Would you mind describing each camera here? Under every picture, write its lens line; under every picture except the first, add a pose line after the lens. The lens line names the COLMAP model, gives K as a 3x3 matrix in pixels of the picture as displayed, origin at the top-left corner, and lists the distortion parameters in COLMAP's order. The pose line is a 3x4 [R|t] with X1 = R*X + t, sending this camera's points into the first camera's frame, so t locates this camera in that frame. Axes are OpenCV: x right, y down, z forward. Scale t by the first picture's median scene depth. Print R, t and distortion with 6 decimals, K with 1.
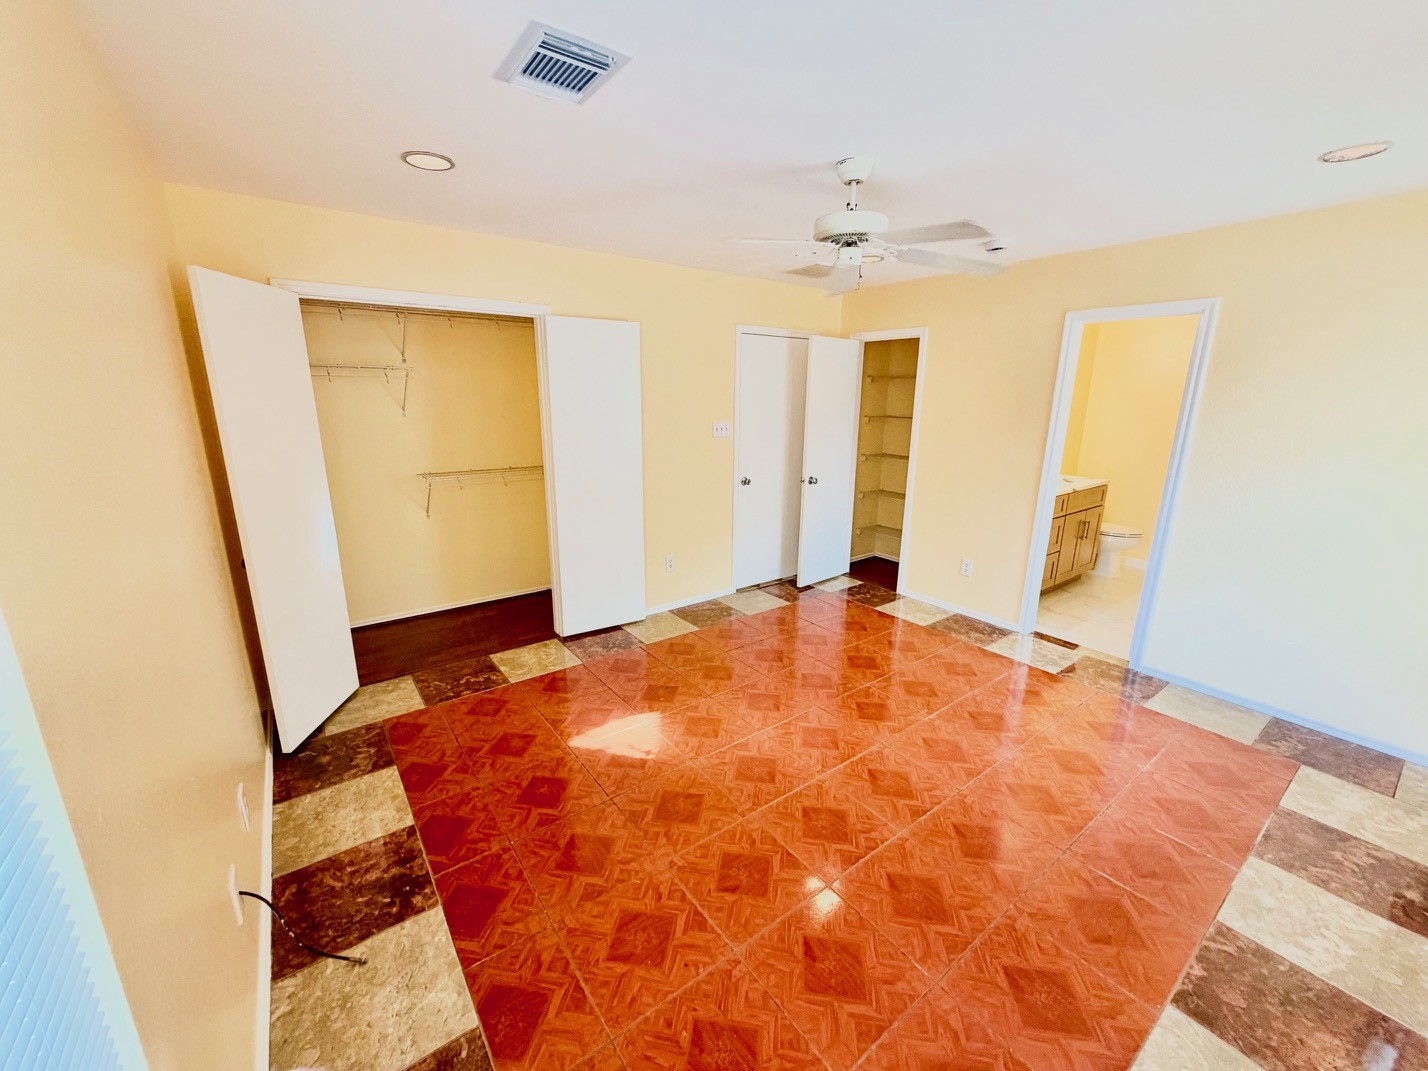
lens RADIAL K [[569.2, 0, 711.5], [0, 569.2, 537.3], [0, 0, 1]] dist [-0.002132, -0.000031]
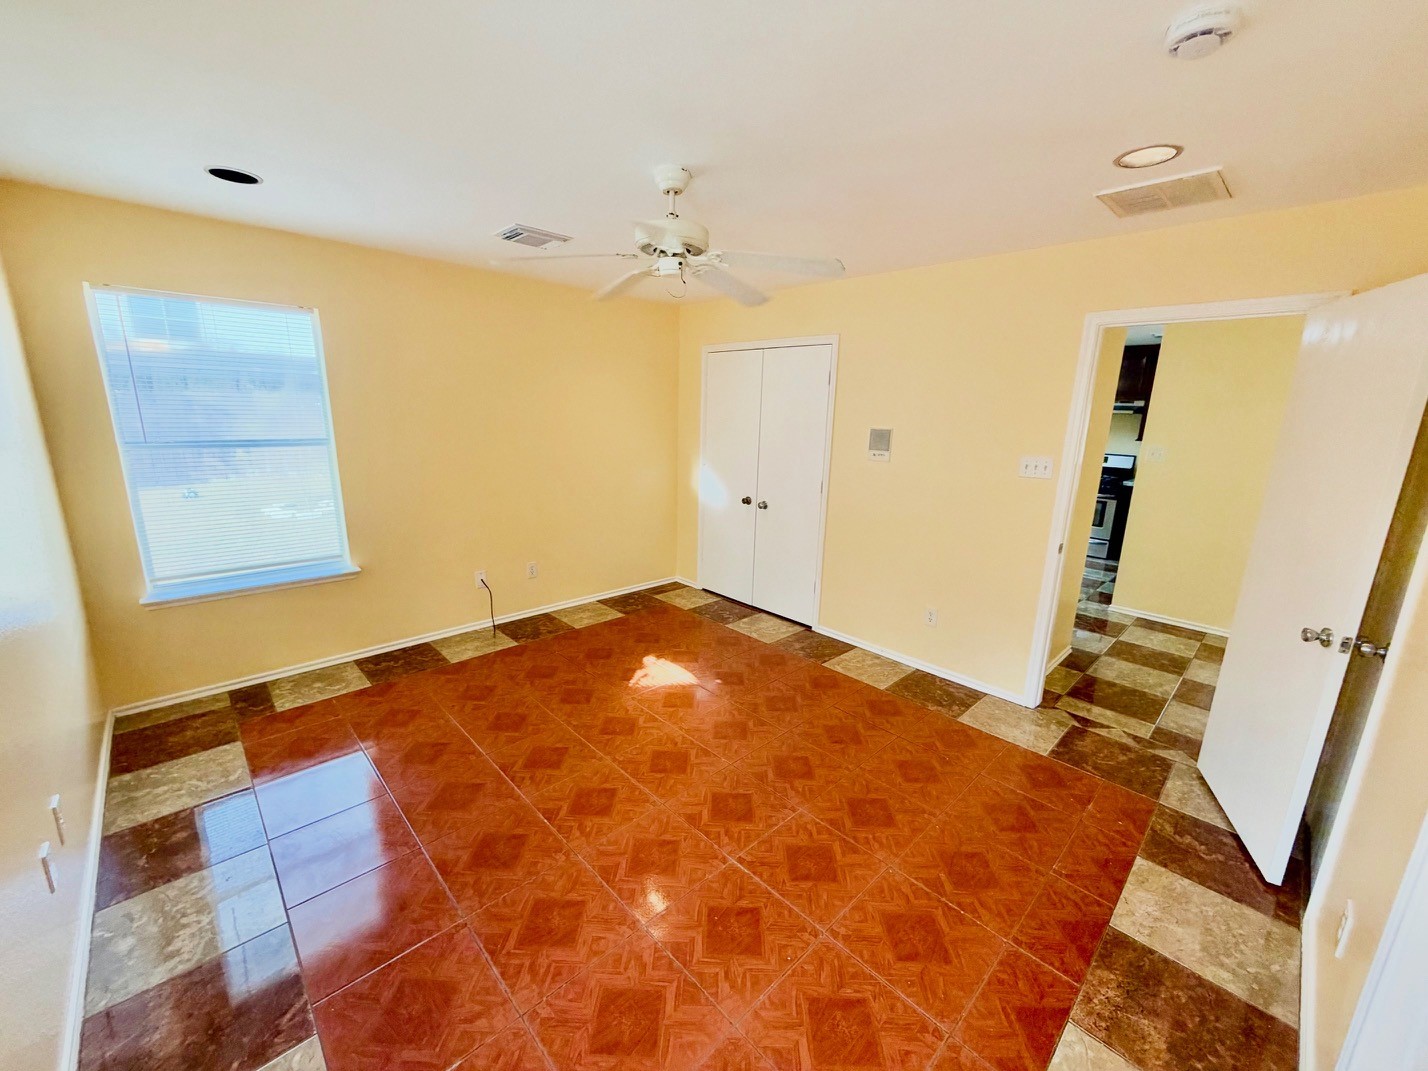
lens RADIAL K [[569.2, 0, 711.5], [0, 569.2, 537.3], [0, 0, 1]] dist [-0.002132, -0.000031]
pose [[0.125491, 0.215179, -0.968478, 1.055348], [-0.267227, 0.947447, 0.175880, -0.196650], [0.955427, 0.236732, 0.176398, 0.813078]]
